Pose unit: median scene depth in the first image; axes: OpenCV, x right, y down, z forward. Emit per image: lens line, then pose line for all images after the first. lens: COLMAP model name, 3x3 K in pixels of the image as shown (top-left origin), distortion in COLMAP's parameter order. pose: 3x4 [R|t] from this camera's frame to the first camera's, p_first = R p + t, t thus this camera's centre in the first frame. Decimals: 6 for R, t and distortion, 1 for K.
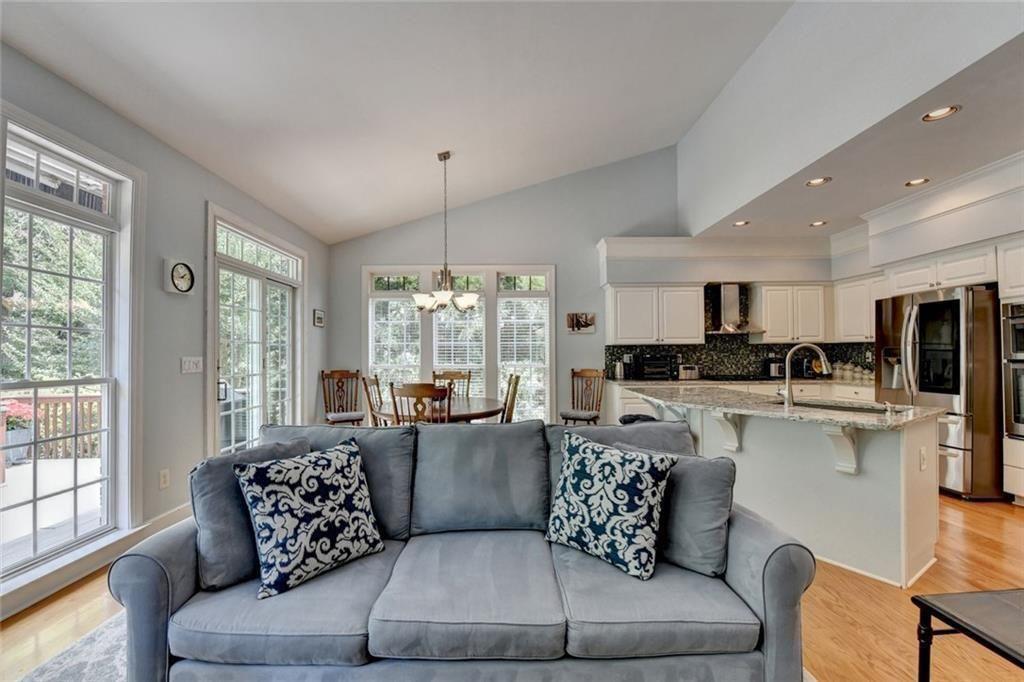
lens RADIAL K [[413.0, 0, 511.5], [0, 413.0, 347.9], [0, 0, 1]] dist [-0.019355, -0.000078]
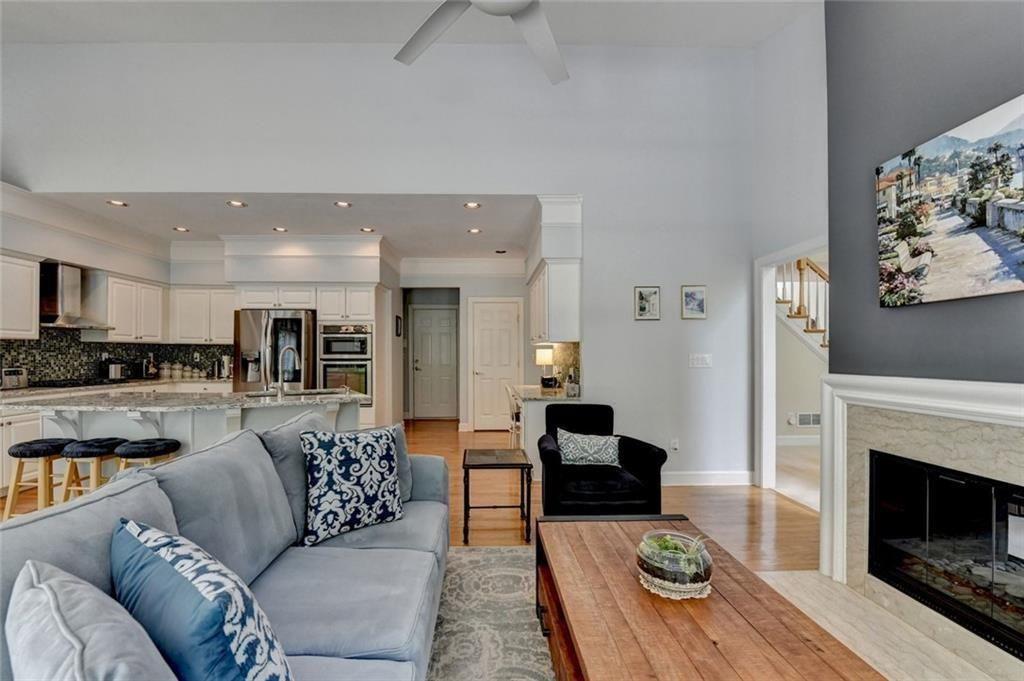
lens RADIAL K [[428.1, 0, 484.5], [0, 428.1, 355.0], [0, 0, 1]] dist [-0.023812, -0.000372]
pose [[0.006733, 0.006004, 0.999959, -0.281893], [-0.020084, 0.999781, -0.005868, 0.006638], [-0.999776, -0.020044, 0.006852, 0.186562]]
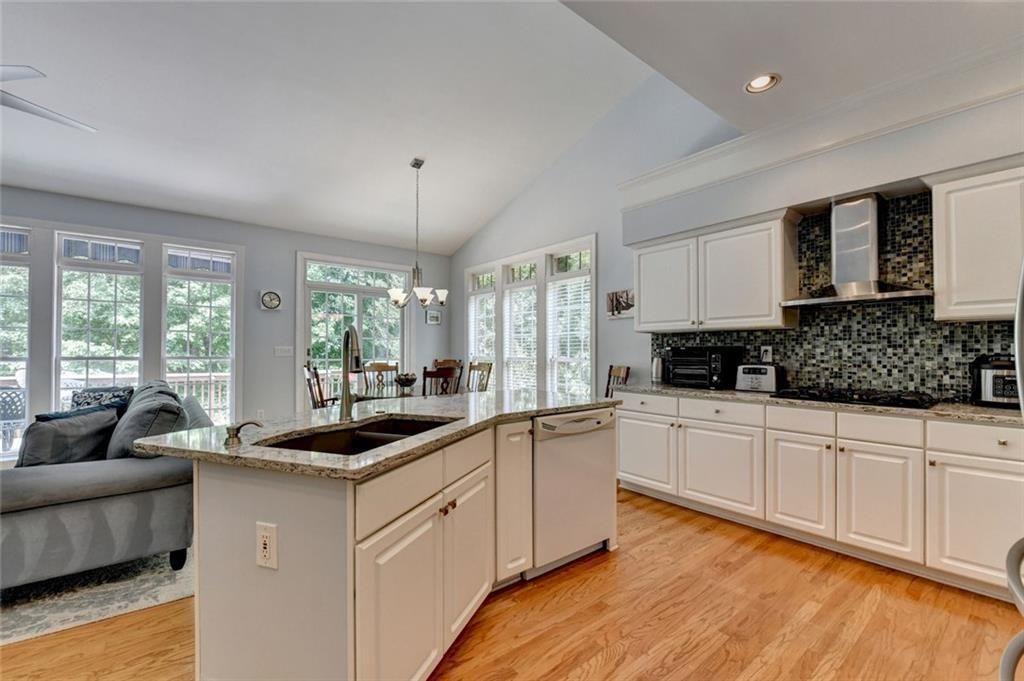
lens RADIAL K [[424.8, 0, 499.4], [0, 424.8, 344.8], [0, 0, 1]] dist [-0.021272, -0.000840]
pose [[0.610488, -0.003032, -0.792020, 0.682232], [0.006843, 0.999976, 0.001447, 0.010873], [0.791996, -0.006303, 0.610493, 0.386363]]
